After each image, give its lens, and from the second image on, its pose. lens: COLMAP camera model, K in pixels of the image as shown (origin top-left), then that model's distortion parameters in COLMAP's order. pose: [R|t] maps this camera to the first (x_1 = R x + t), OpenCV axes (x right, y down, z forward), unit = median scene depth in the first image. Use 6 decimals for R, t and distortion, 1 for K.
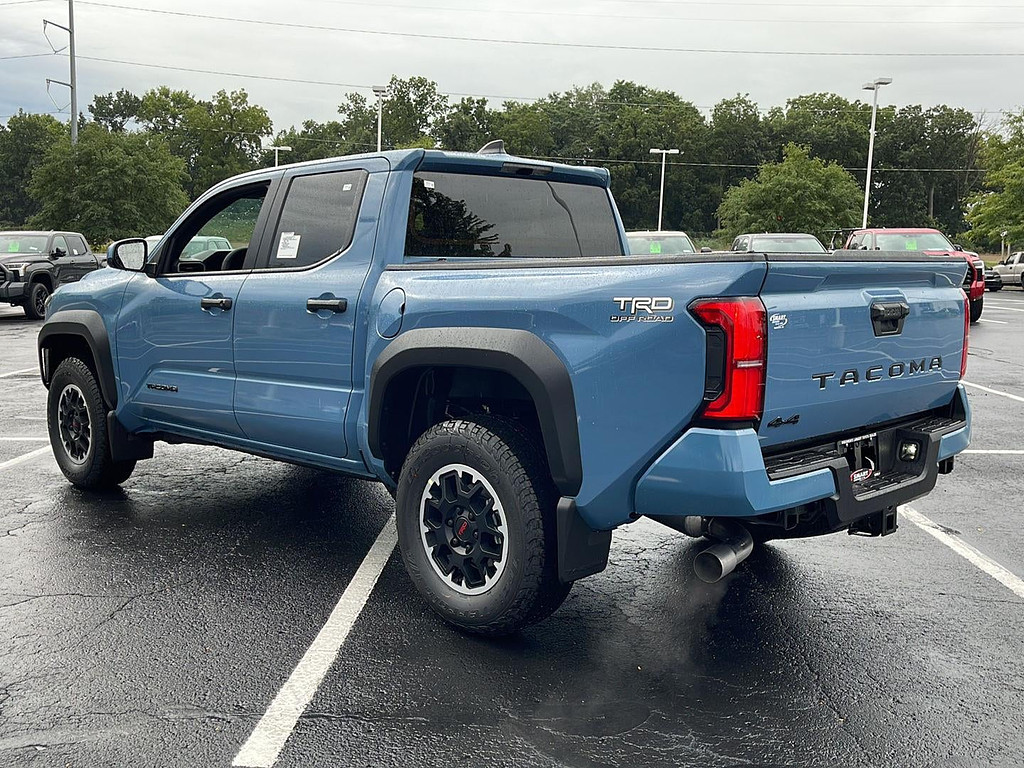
lens RADIAL K [[1024.7, 0, 512.0], [0, 1024.7, 384.0], [0, 0, 1]] dist [0.051163, -0.034279]
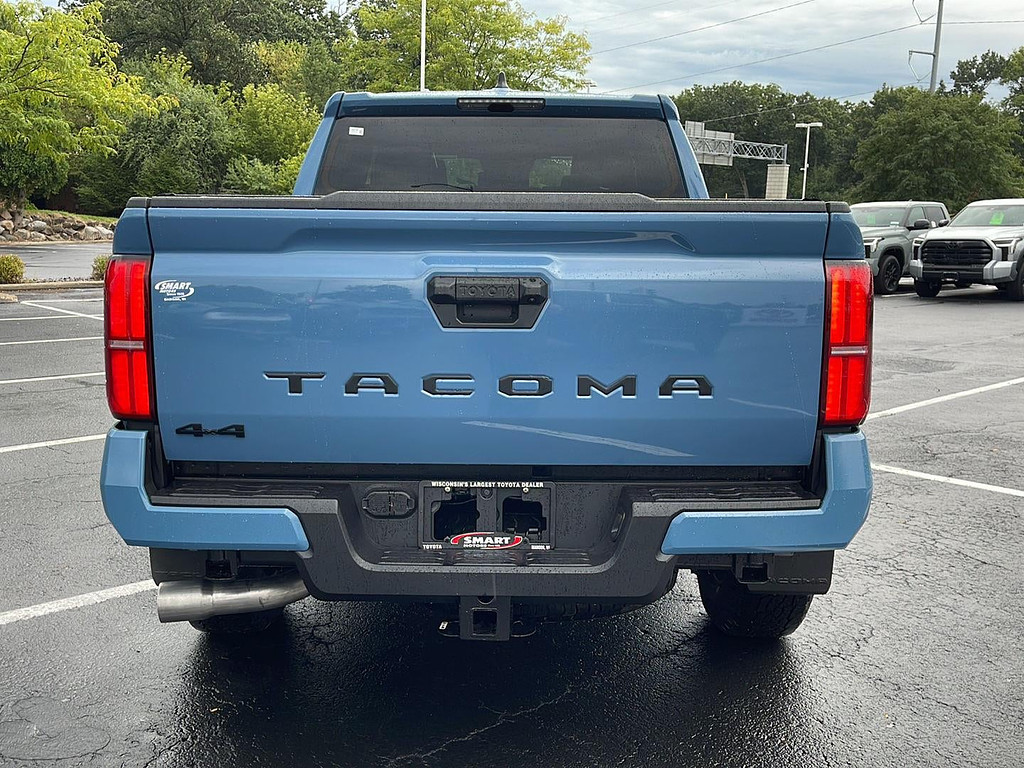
lens RADIAL K [[1024.7, 0, 512.0], [0, 1024.7, 384.0], [0, 0, 1]] dist [0.051163, -0.034279]
pose [[0.701689, 0.108515, -0.704172, 0.125342], [-0.089012, 0.993942, 0.064471, -0.008401], [0.706902, 0.017441, 0.707097, 0.086881]]
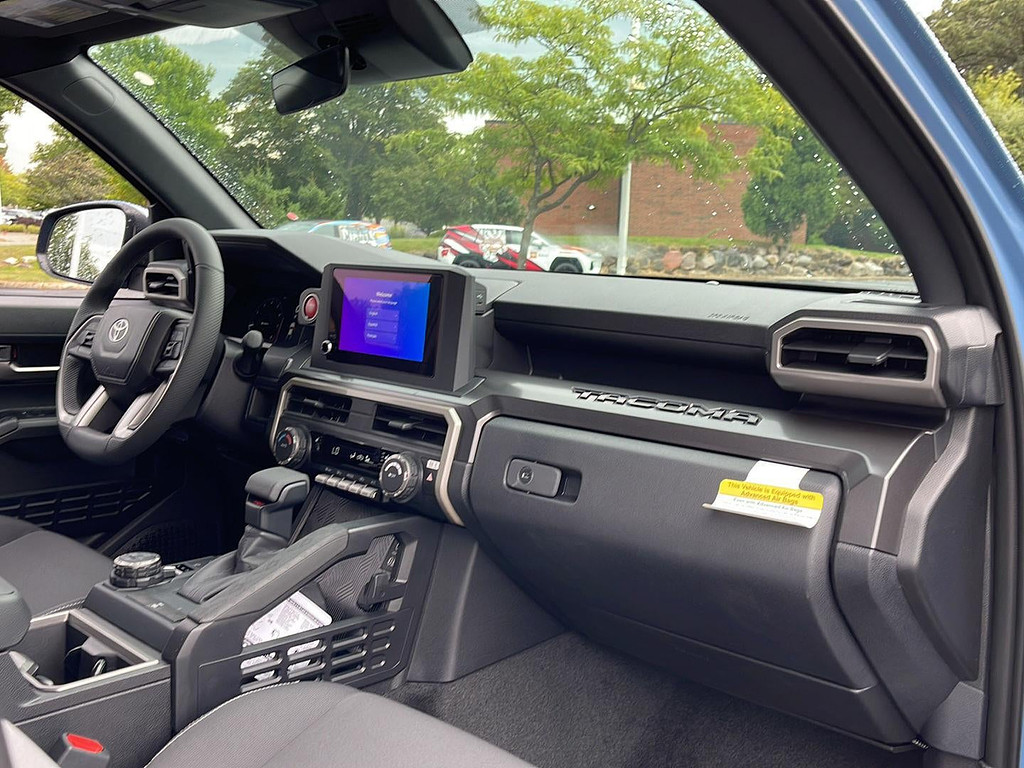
lens RADIAL K [[1042.3, 0, 512.0], [0, 1042.3, 384.0], [0, 0, 1]] dist [-0.016864, 0.124170]
pose [[0.008717, 0.126244, -0.991961, 0.014426], [-0.147603, 0.981295, 0.123589, -0.032688], [0.989008, 0.145339, 0.027188, 0.265027]]
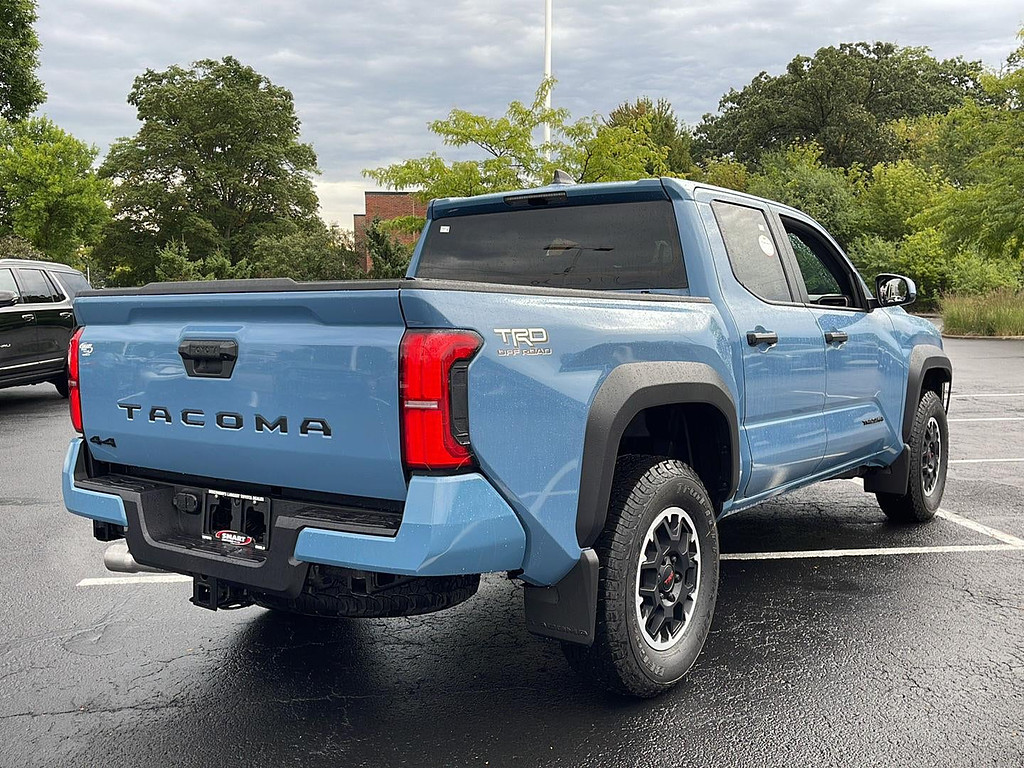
lens RADIAL K [[1024.7, 0, 512.0], [0, 1024.7, 384.0], [0, 0, 1]] dist [0.051163, -0.034279]
pose [[0.157757, 0.068520, -0.985098, 0.192753], [-0.107268, 0.992875, 0.051883, -0.017464], [0.981635, 0.097485, 0.163983, 0.169511]]
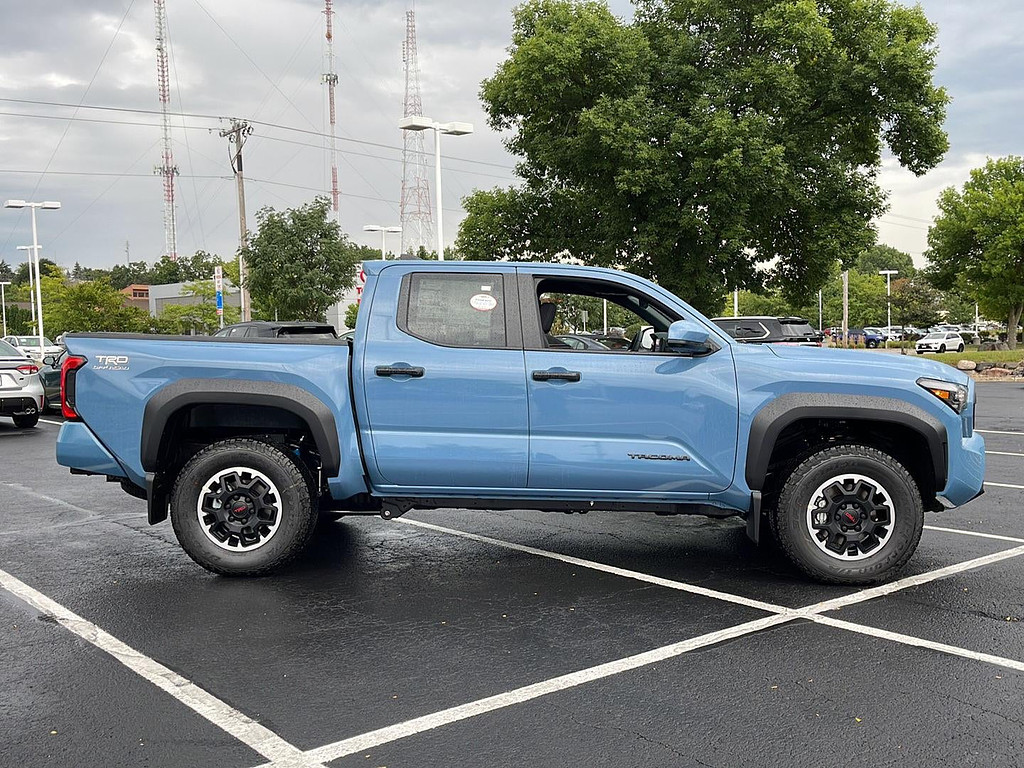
lens RADIAL K [[1024.7, 0, 512.0], [0, 1024.7, 384.0], [0, 0, 1]] dist [0.051163, -0.034279]
pose [[-0.731875, 0.019544, -0.681159, 0.172094], [-0.087711, 0.988572, 0.122606, -0.050736], [0.675771, 0.149477, -0.721797, 0.440360]]
